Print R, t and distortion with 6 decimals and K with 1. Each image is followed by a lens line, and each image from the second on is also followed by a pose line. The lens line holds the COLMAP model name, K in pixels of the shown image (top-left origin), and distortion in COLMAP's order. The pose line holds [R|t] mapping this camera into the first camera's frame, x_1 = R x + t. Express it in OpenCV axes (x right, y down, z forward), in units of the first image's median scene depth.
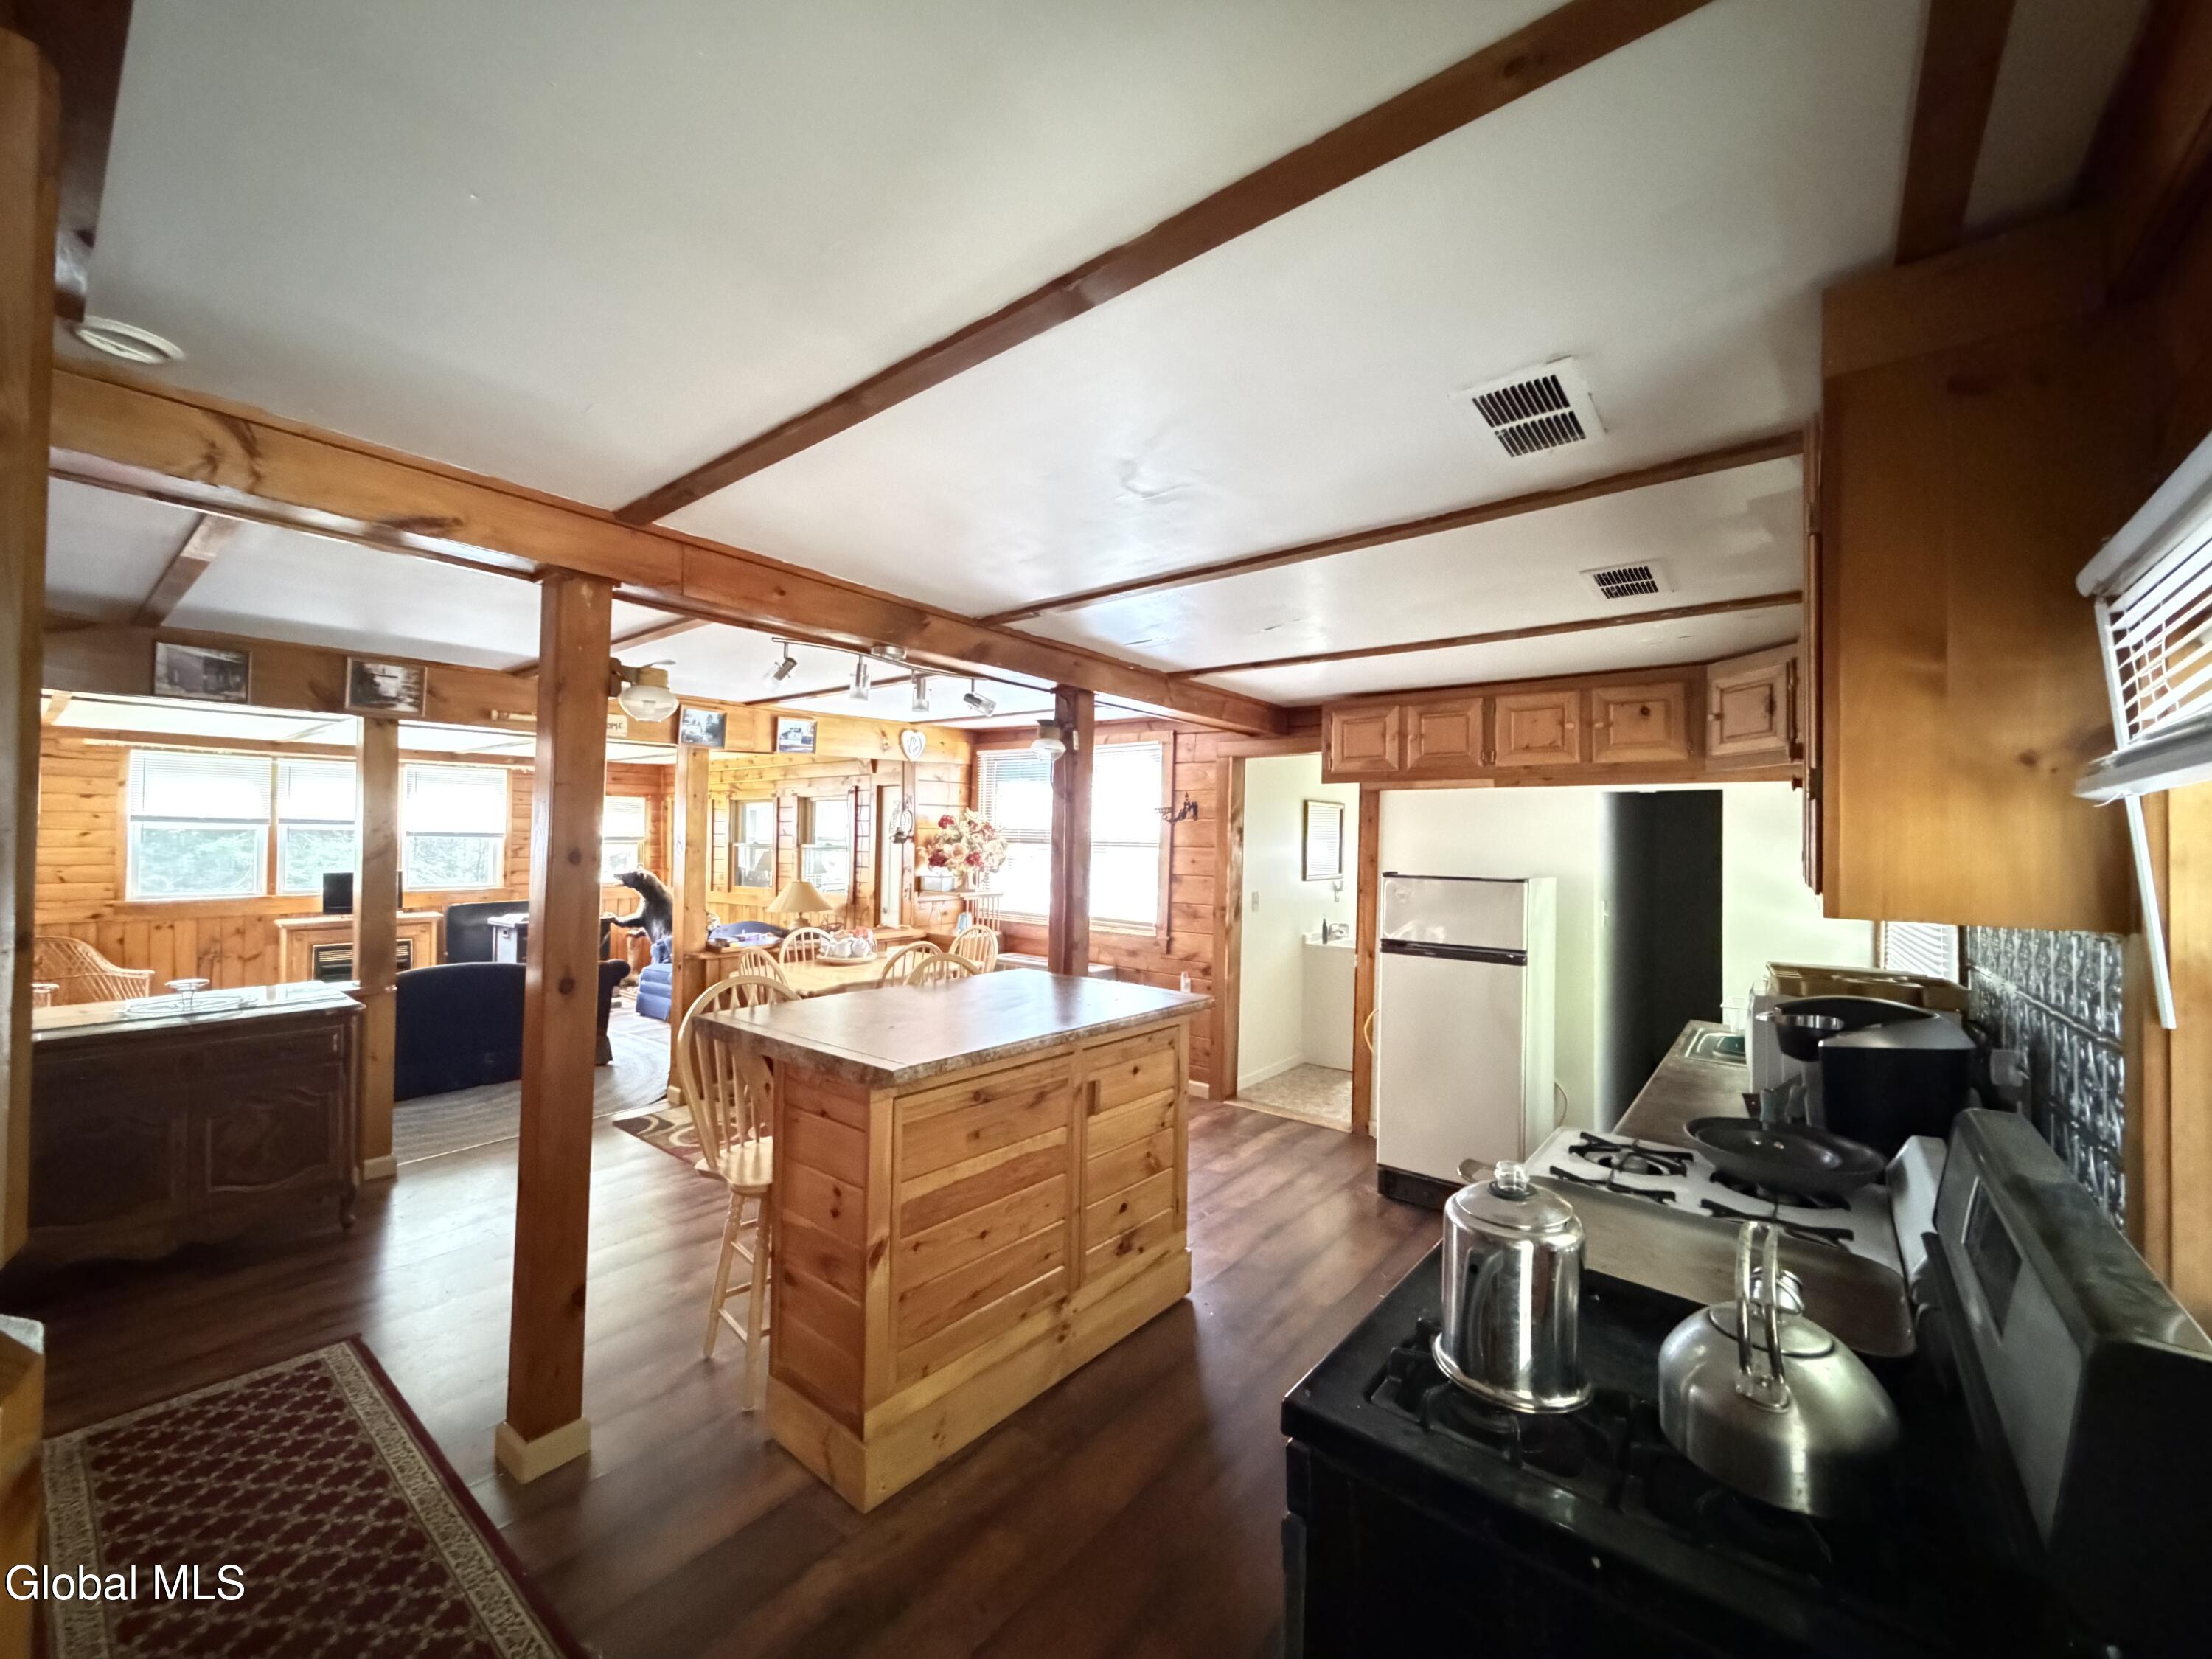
lens RADIAL K [[882.0, 0, 1106.0], [0, 882.0, 829.5], [0, 0, 1]] dist [0.000304, -0.000178]
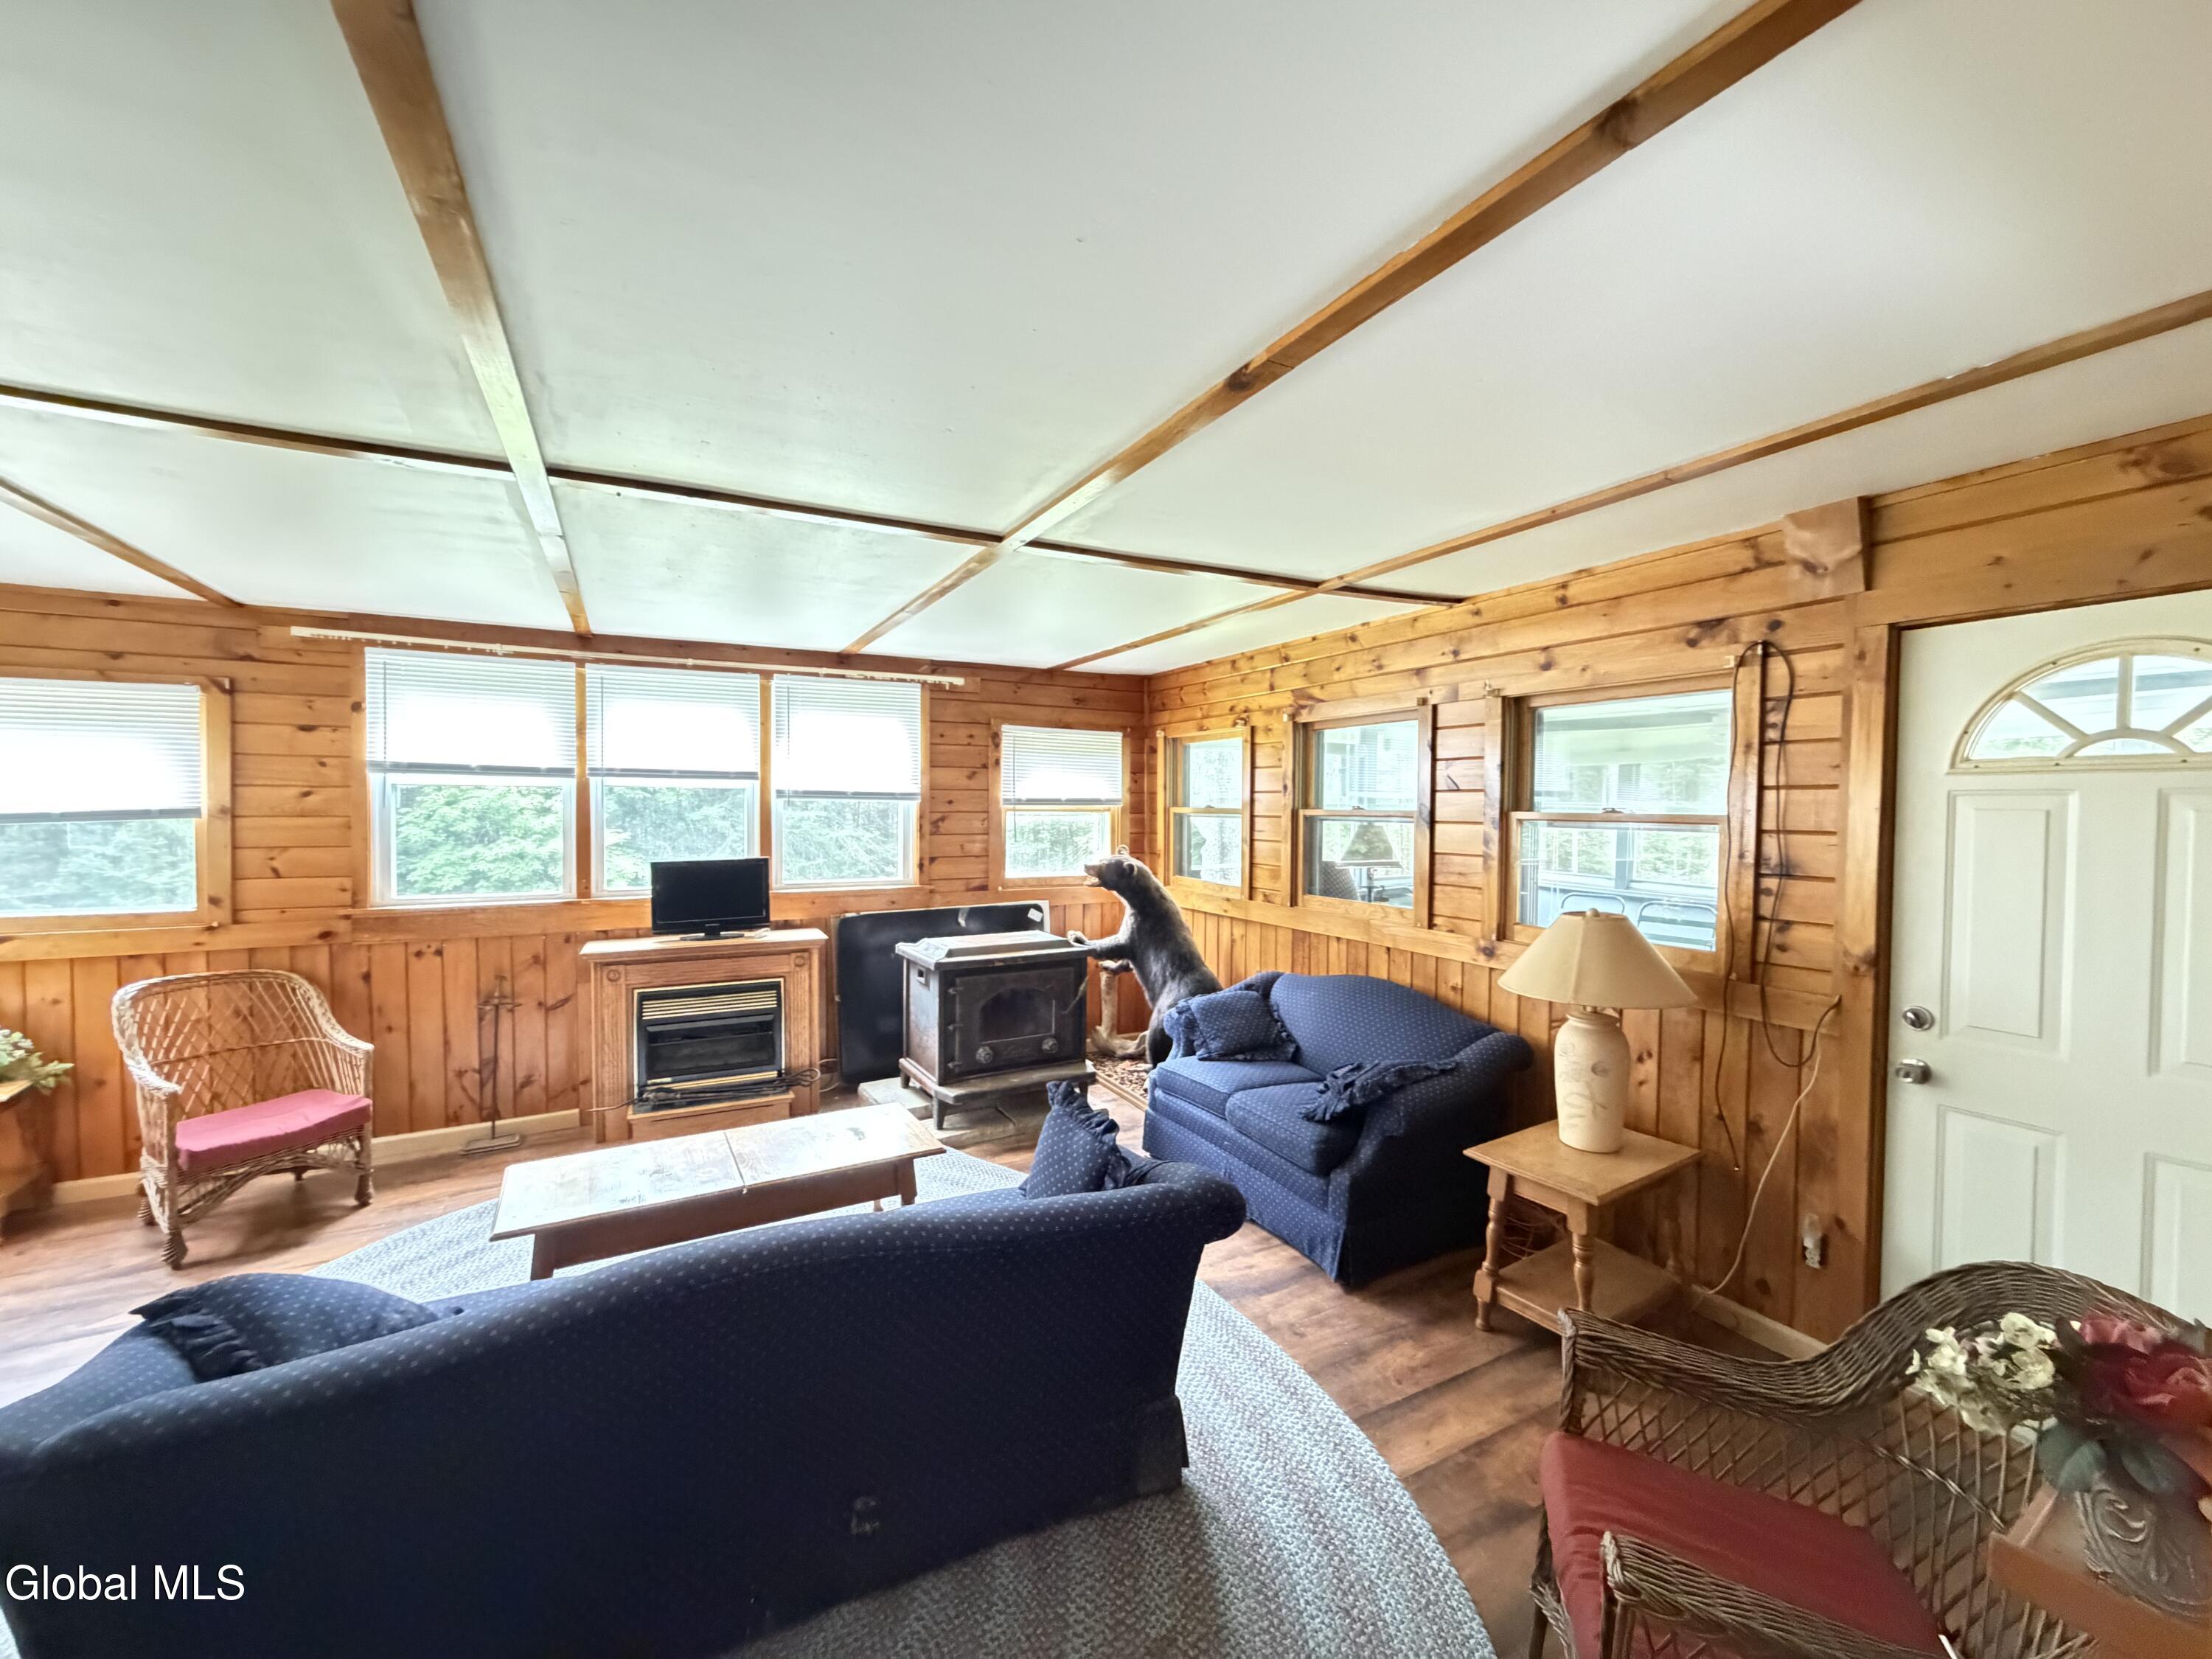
lens RADIAL K [[870.8, 0, 1106.0], [0, 870.8, 829.5], [0, 0, 1]] dist [0.001035, 0.000161]
pose [[0.919790, 0.007146, -0.392346, -0.399853], [0.007093, 0.999368, 0.034831, 0.010868], [0.392347, -0.034820, 0.919158, 0.605569]]
